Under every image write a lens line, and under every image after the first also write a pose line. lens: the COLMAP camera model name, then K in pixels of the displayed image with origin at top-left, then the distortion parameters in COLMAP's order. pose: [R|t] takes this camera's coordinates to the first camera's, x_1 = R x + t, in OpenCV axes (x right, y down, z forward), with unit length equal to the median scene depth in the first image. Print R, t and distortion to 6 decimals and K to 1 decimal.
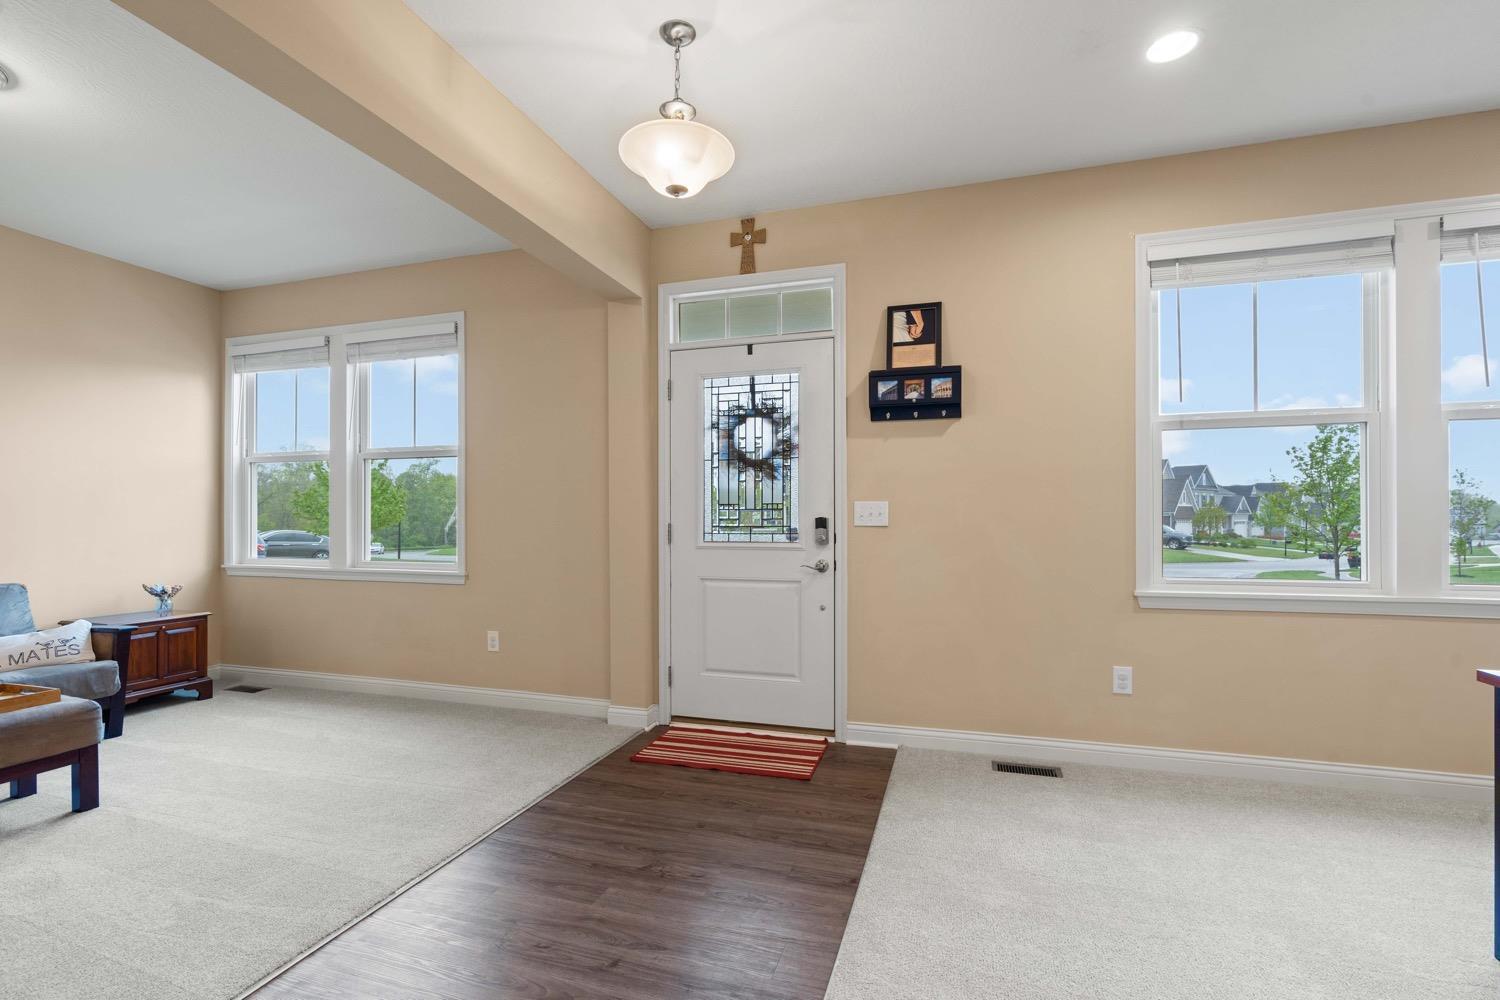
lens RADIAL K [[685.1, 0, 750.0], [0, 685.1, 500.0], [0, 0, 1]] dist [-0.005702, -0.000099]
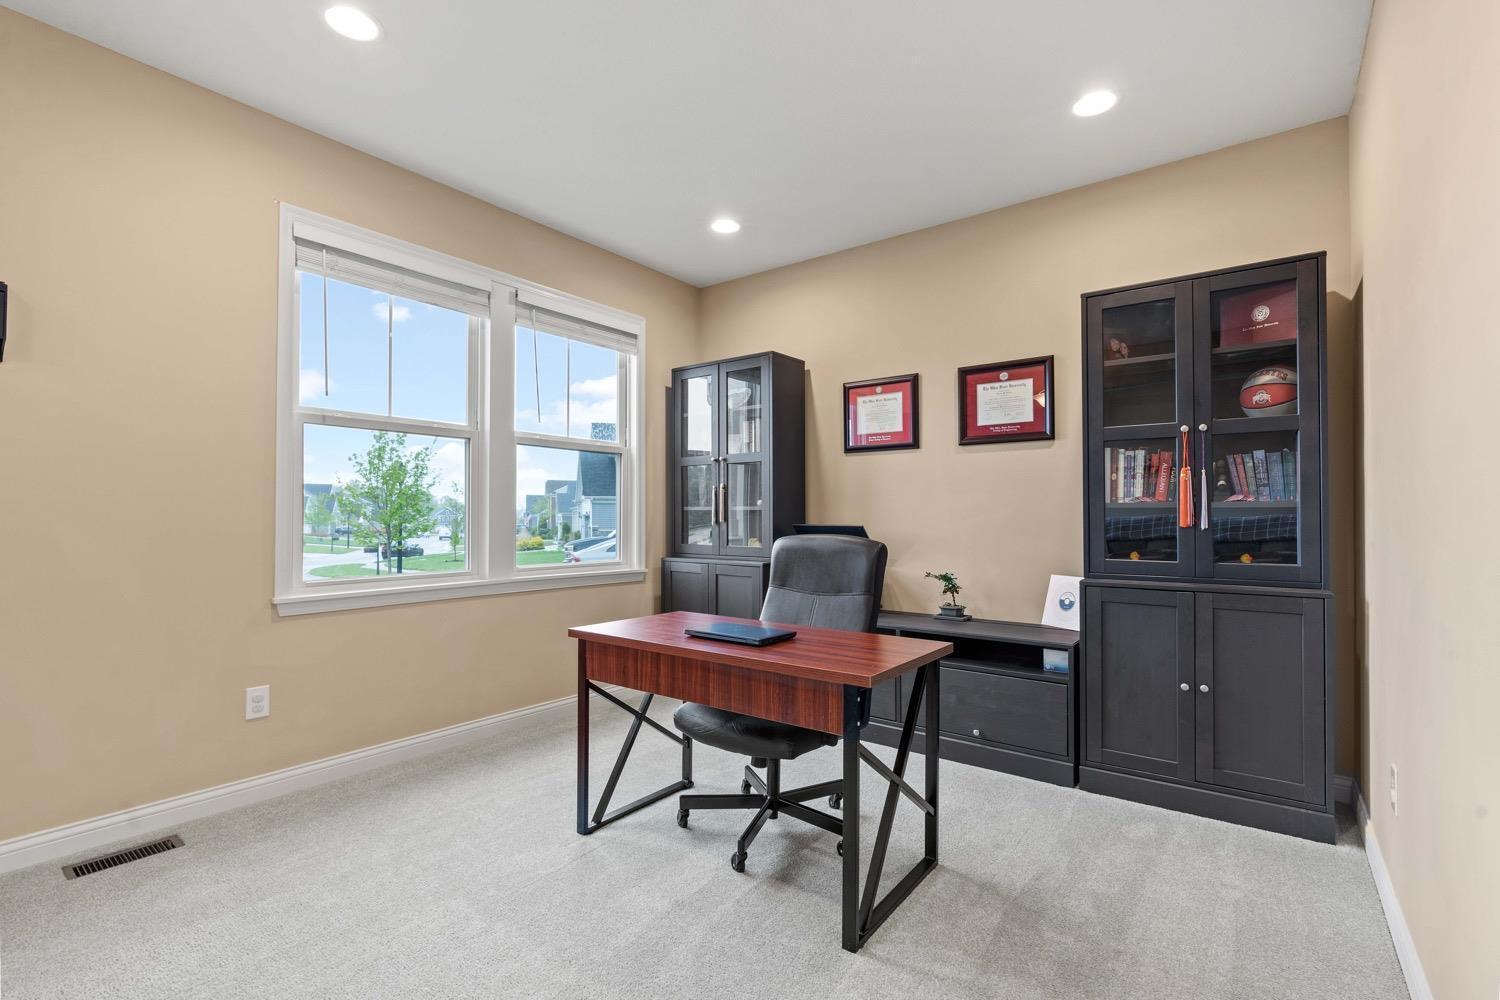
lens RADIAL K [[677.2, 0, 744.5], [0, 677.2, 506.1], [0, 0, 1]] dist [-0.001775, 0.000679]
pose [[0.341525, 0.017890, 0.939702, -0.058600], [-0.027941, 0.999570, -0.008875, 0.003183], [-0.939457, -0.023225, 0.341878, 0.124277]]
